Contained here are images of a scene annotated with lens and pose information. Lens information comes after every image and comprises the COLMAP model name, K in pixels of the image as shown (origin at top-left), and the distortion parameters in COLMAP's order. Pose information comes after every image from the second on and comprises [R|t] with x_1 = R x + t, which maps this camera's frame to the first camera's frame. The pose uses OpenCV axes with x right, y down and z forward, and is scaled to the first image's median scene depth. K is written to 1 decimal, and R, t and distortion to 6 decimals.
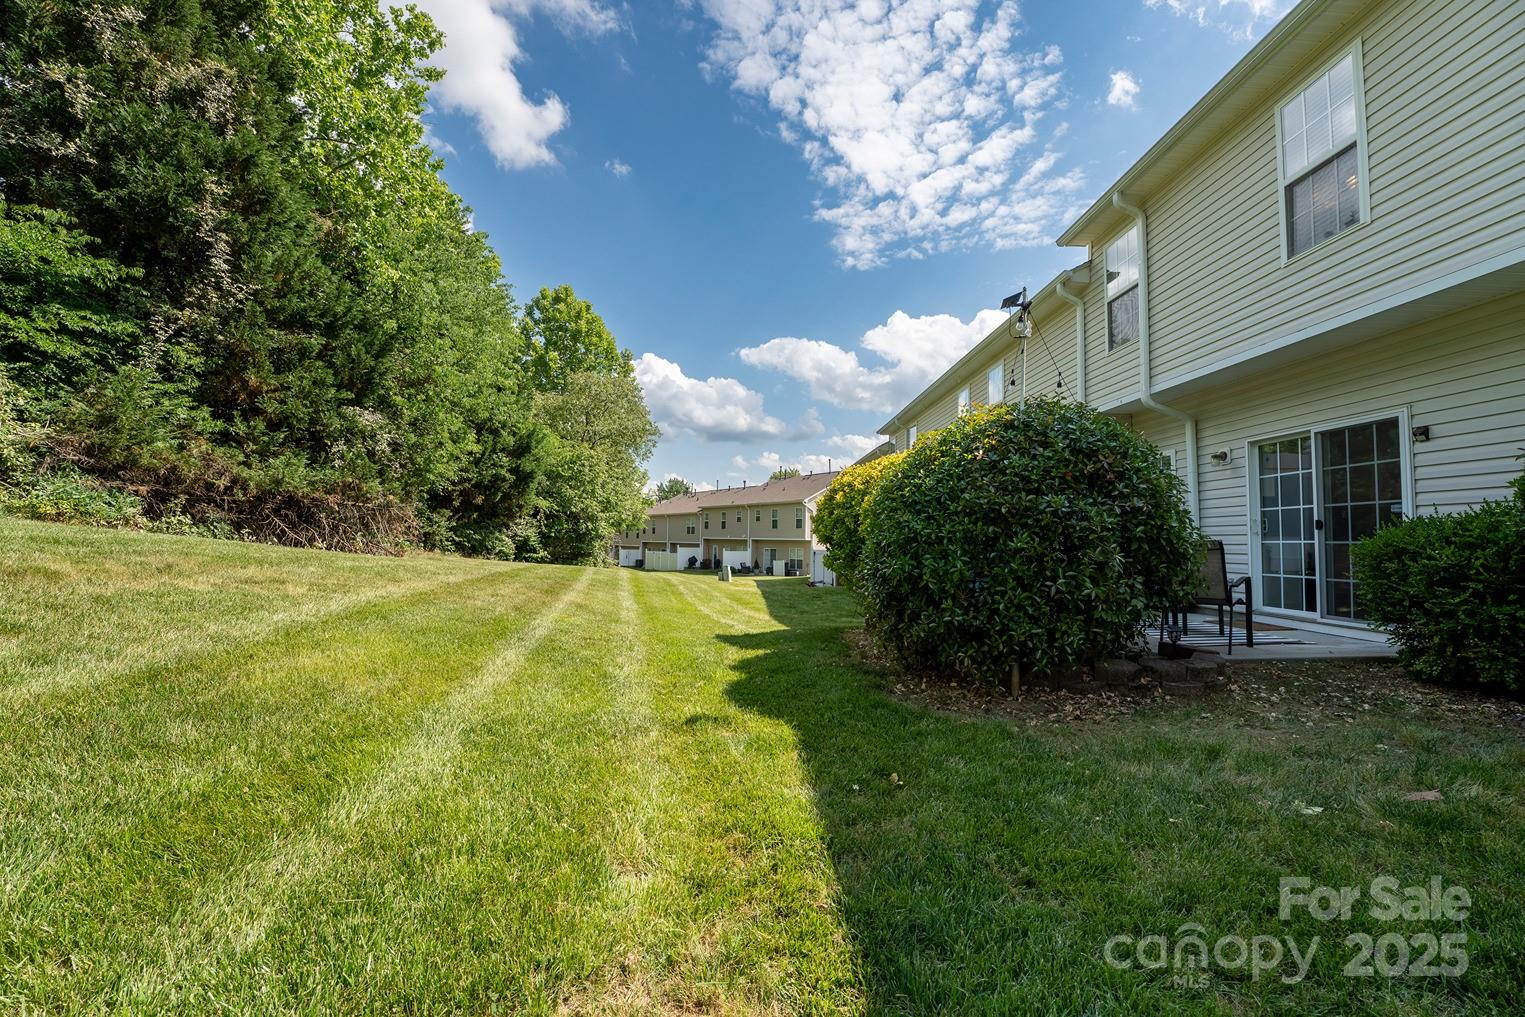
lens RADIAL K [[639.4, 0, 758.9], [0, 639.4, 512.7], [0, 0, 1]] dist [-0.028676, 0.001170]
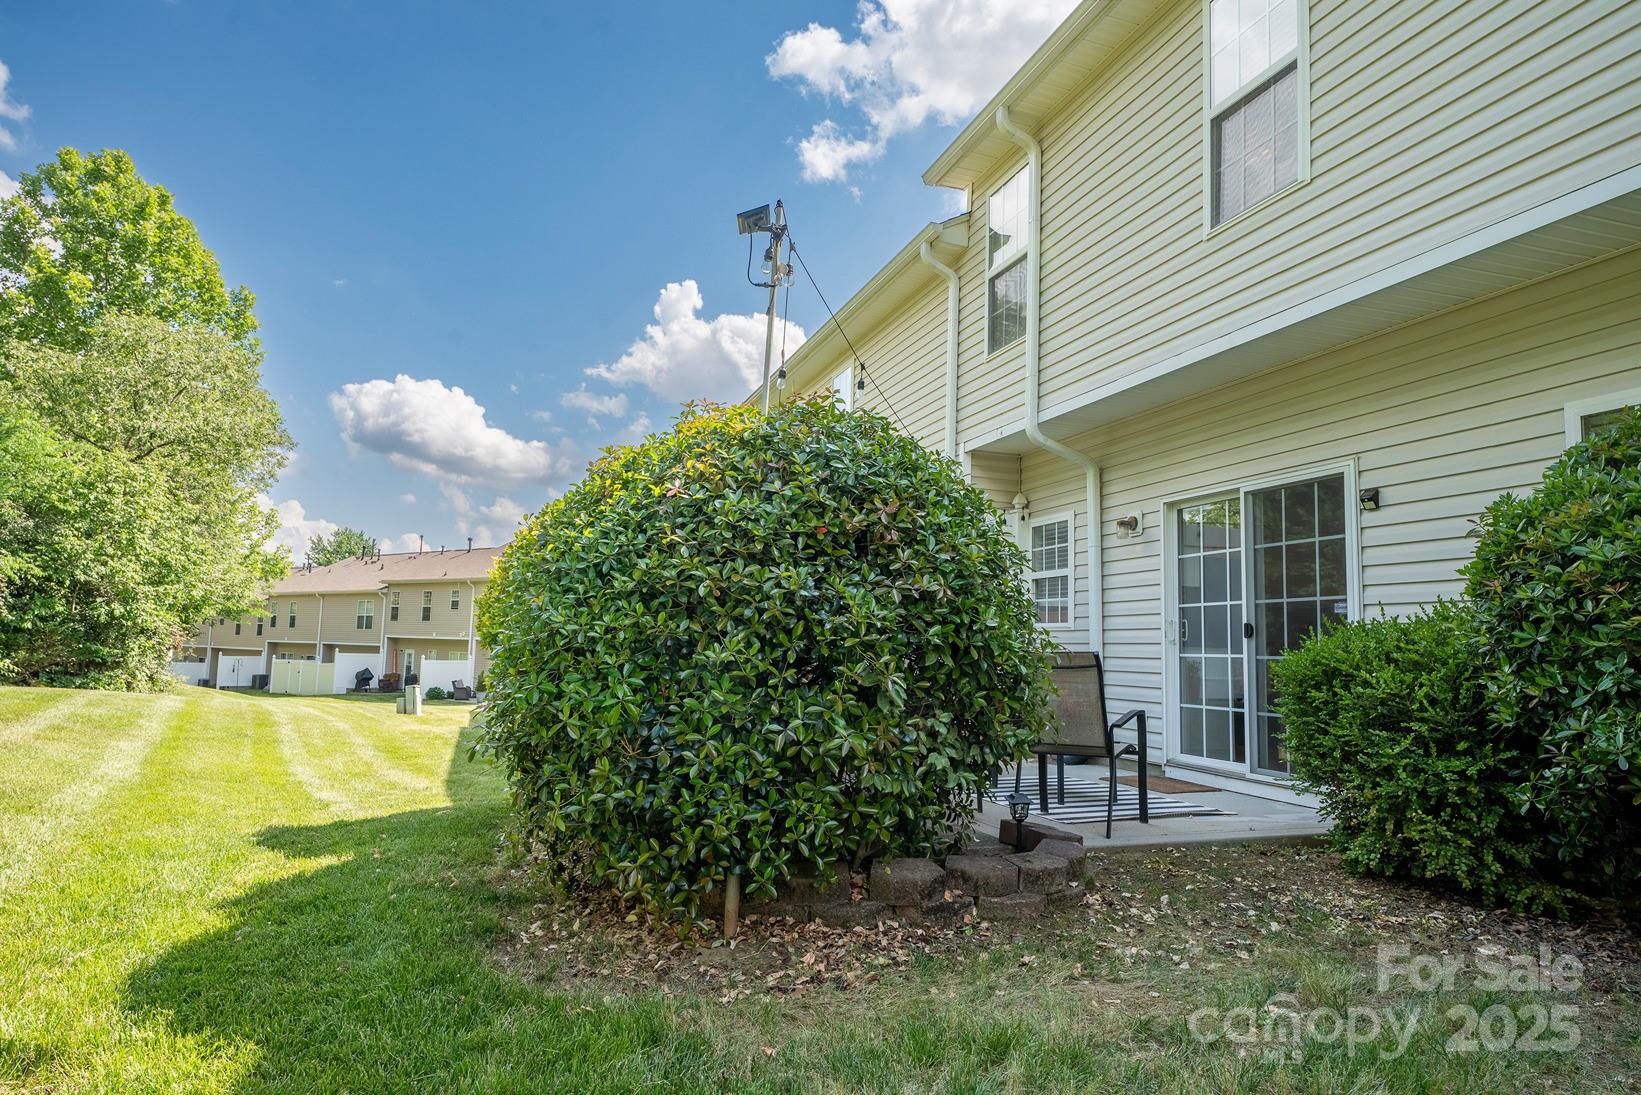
lens RADIAL K [[1056.4, 0, 820.5], [0, 1056.4, 547.5], [0, 0, 1]] dist [0.056412, -0.086397]
pose [[0.950160, 0.041227, 0.309024, 0.182818], [-0.026512, 0.998312, -0.051668, 0.002848], [-0.310633, 0.040900, 0.949650, 0.104475]]
